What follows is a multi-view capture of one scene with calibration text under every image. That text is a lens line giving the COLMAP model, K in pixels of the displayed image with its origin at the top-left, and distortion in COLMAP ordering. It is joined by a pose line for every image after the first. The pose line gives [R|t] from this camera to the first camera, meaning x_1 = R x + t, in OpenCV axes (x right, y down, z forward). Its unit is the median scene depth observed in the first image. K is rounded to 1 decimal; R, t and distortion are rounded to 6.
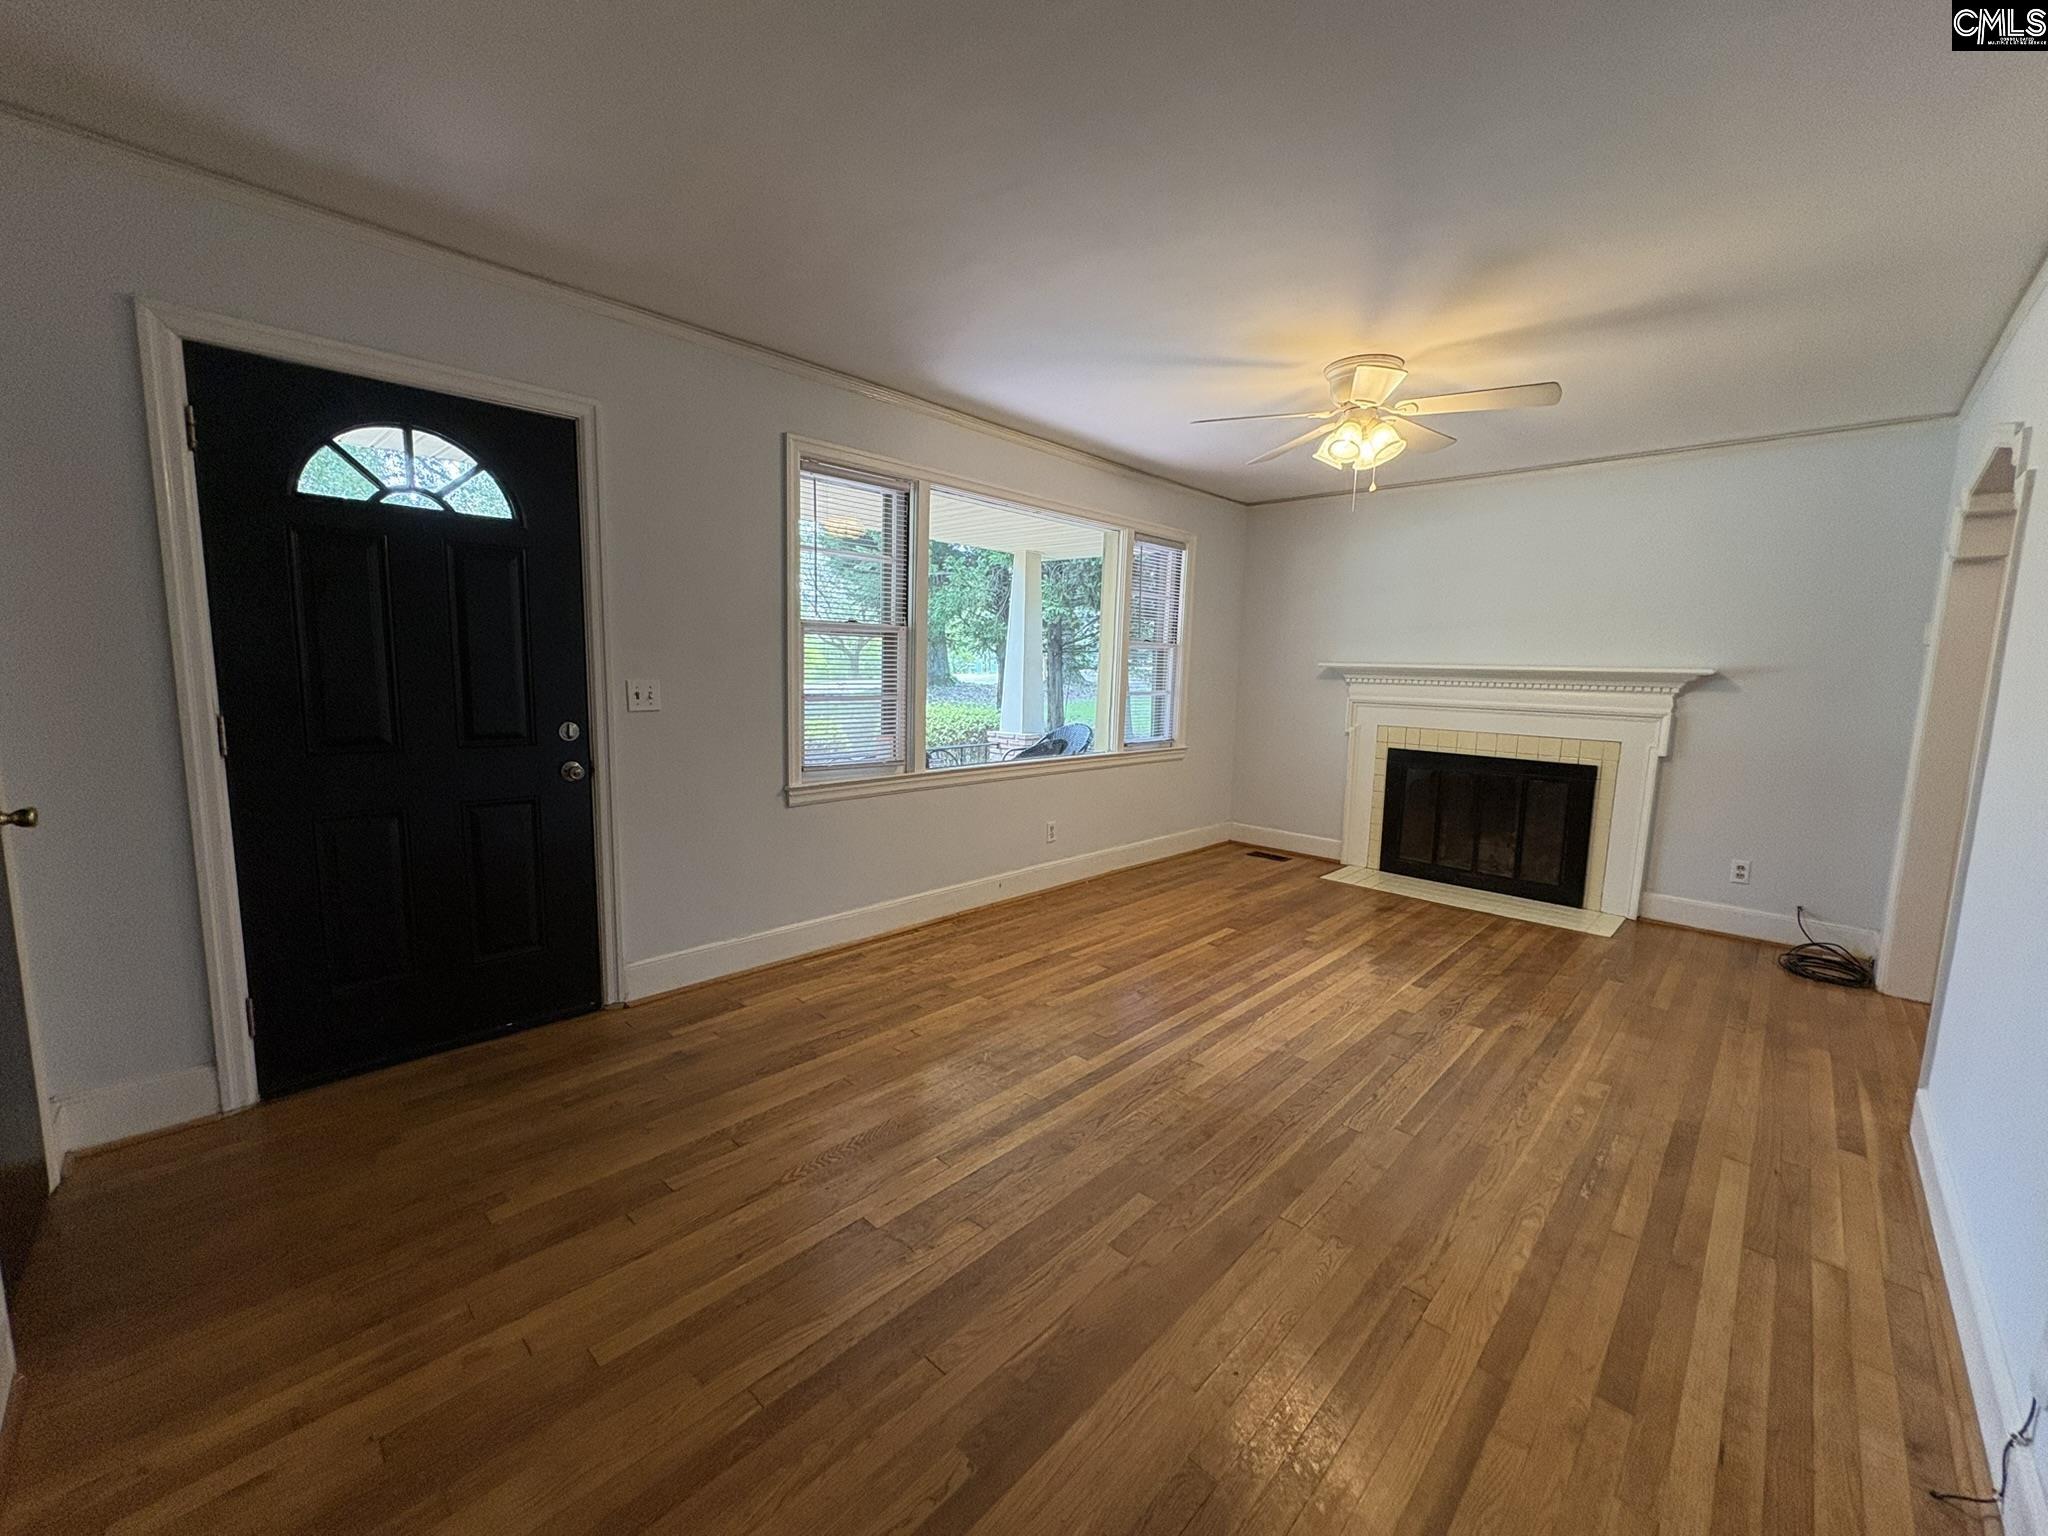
lens RADIAL K [[814.6, 0, 1024.0], [0, 814.6, 768.0], [0, 0, 1]] dist [0.000757, -0.000063]
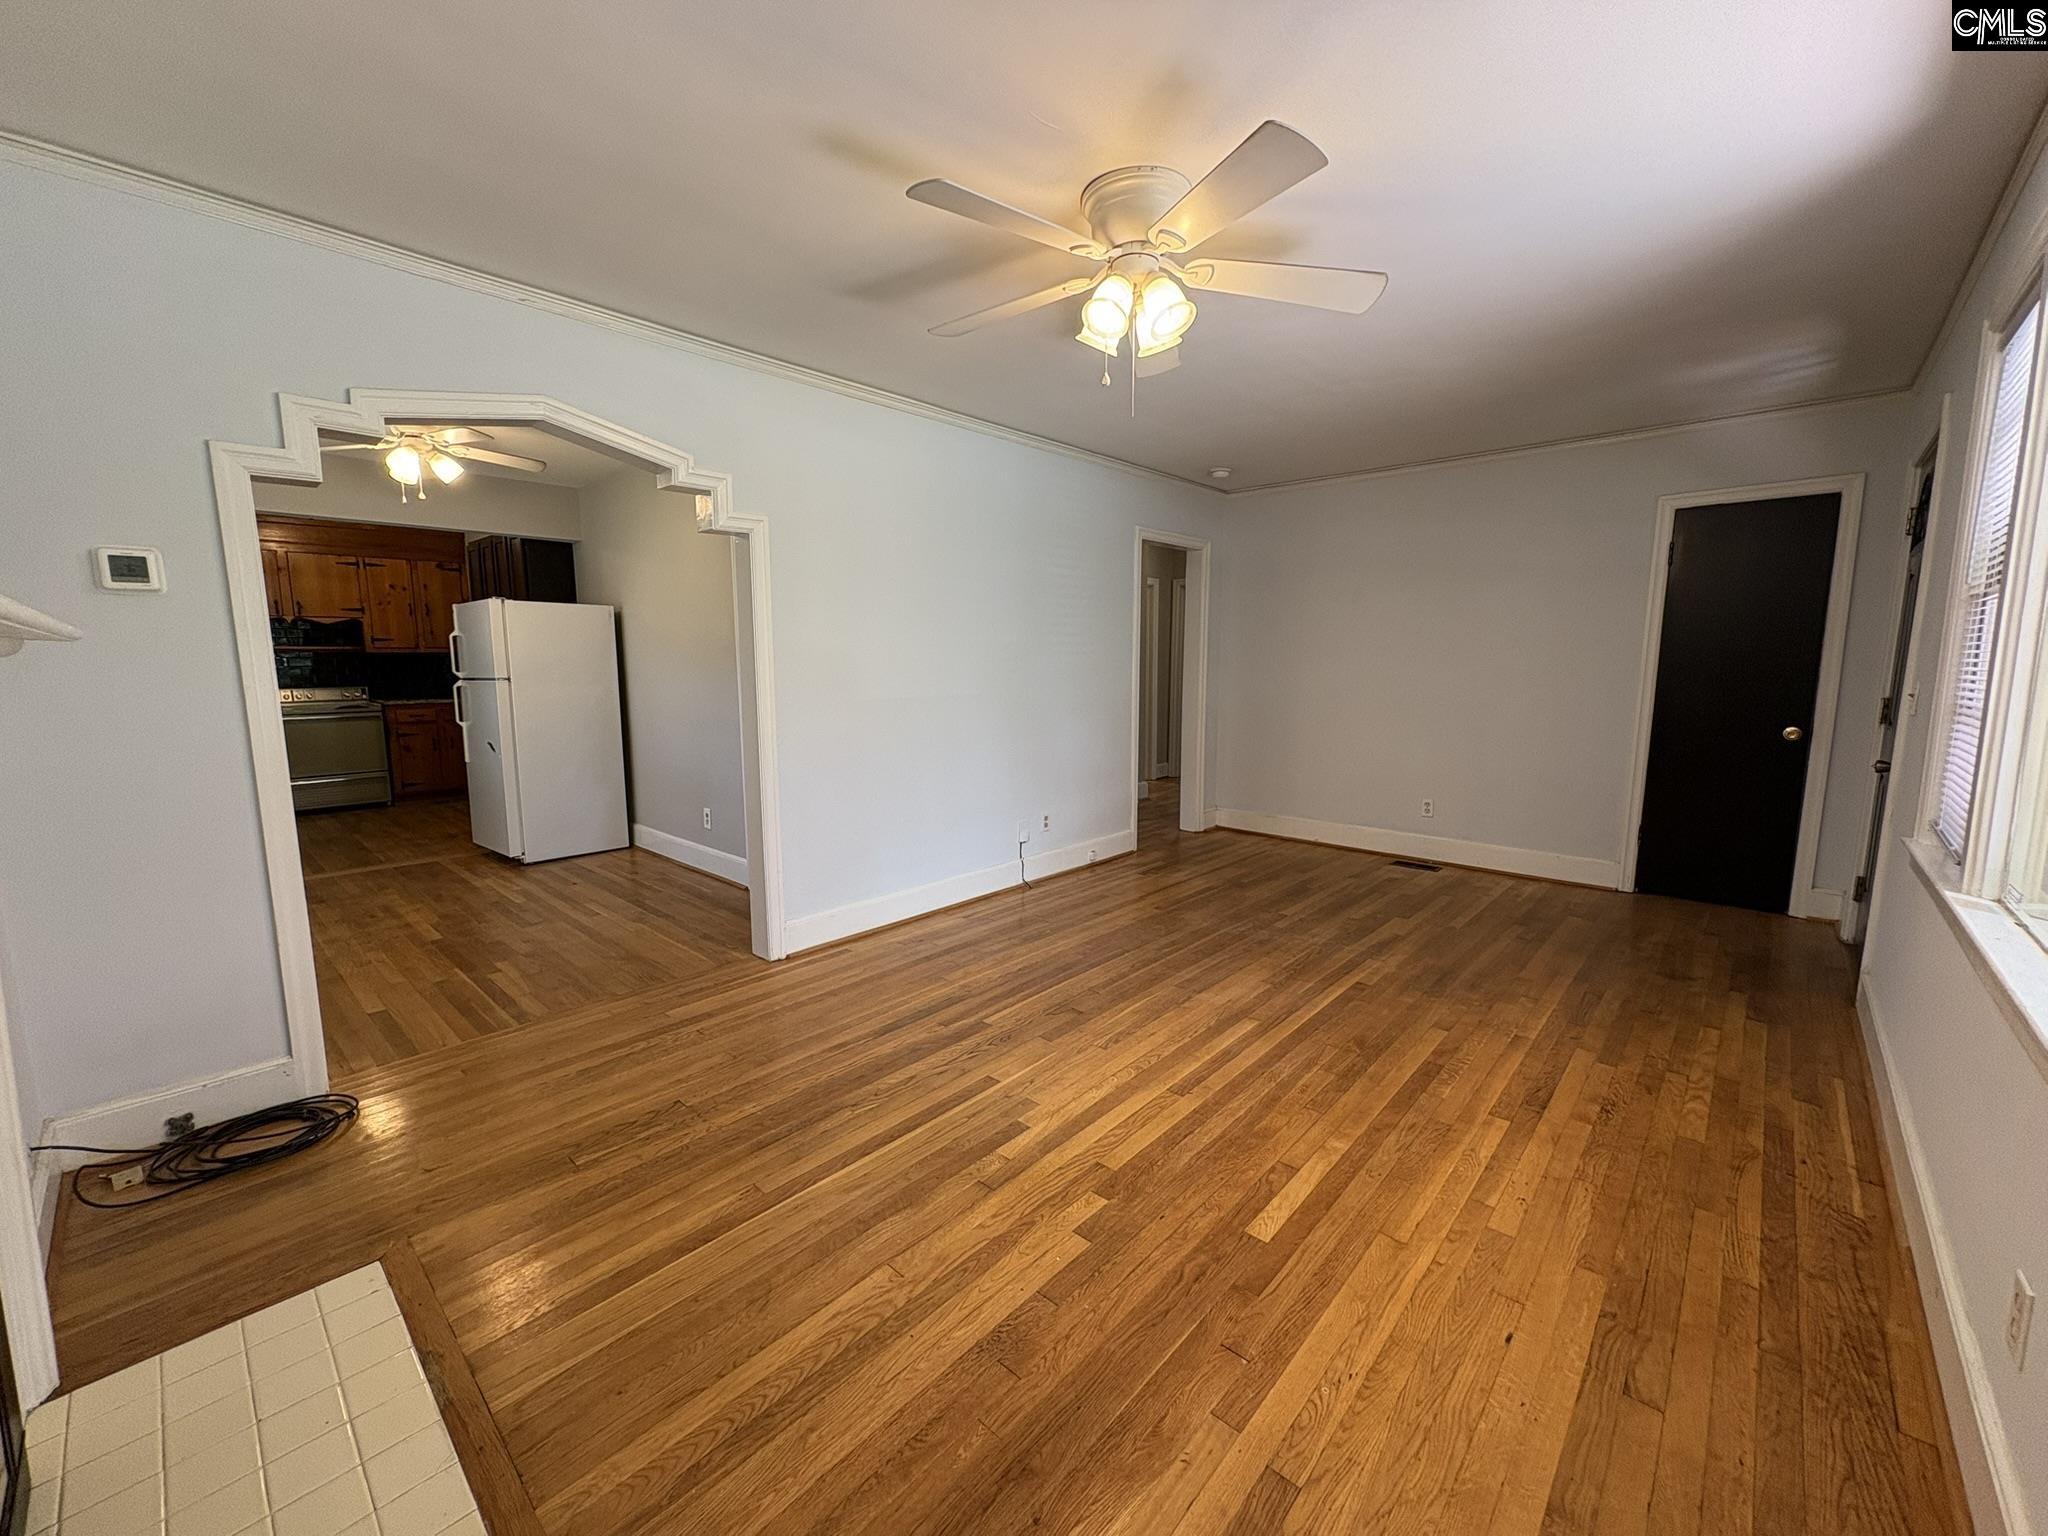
lens RADIAL K [[814.6, 0, 1024.0], [0, 814.6, 768.0], [0, 0, 1]] dist [0.000757, -0.000063]
pose [[-0.999536, -0.019966, -0.023006, 0.491493], [-0.025261, 0.965350, 0.259734, -0.201885], [0.017023, 0.260195, -0.965406, 1.680882]]
